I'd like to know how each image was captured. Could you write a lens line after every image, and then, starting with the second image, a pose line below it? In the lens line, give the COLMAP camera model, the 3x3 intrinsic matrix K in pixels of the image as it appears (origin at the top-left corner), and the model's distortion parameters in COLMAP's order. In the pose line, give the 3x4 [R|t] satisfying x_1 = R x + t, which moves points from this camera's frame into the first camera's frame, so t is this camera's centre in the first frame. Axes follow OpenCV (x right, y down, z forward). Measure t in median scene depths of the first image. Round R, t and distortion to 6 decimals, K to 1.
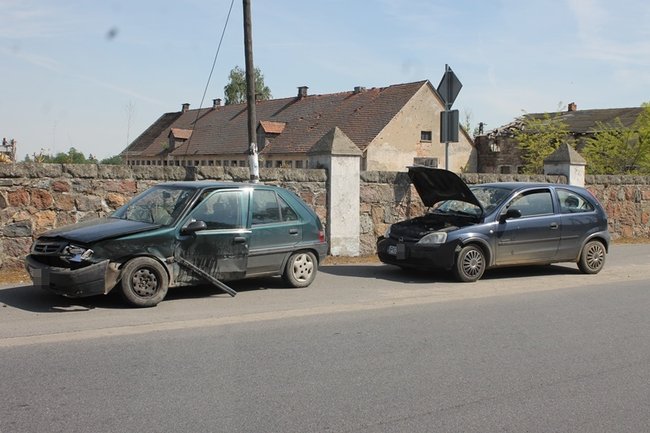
lens RADIAL K [[771.4, 0, 325.0], [0, 771.4, 216.5], [0, 0, 1]] dist [-0.085303, 0.008935]
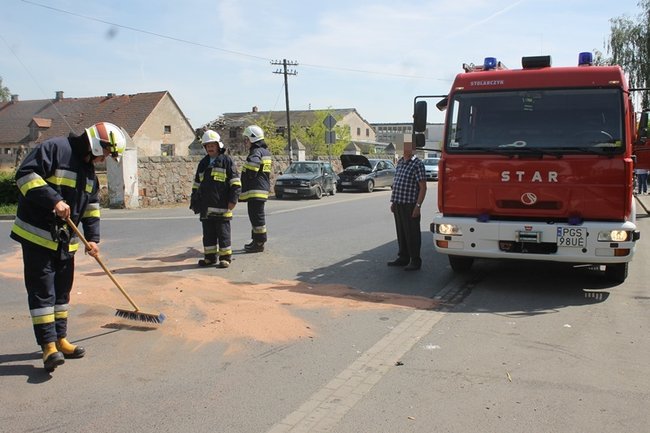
lens RADIAL K [[613.0, 0, 325.0], [0, 613.0, 216.5], [0, 0, 1]] dist [-0.091692, 0.002303]
pose [[0.869199, -0.068037, 0.489759, -0.178290], [0.043636, 0.997178, 0.061083, 0.003791], [-0.492533, -0.031722, 0.869715, -0.155177]]
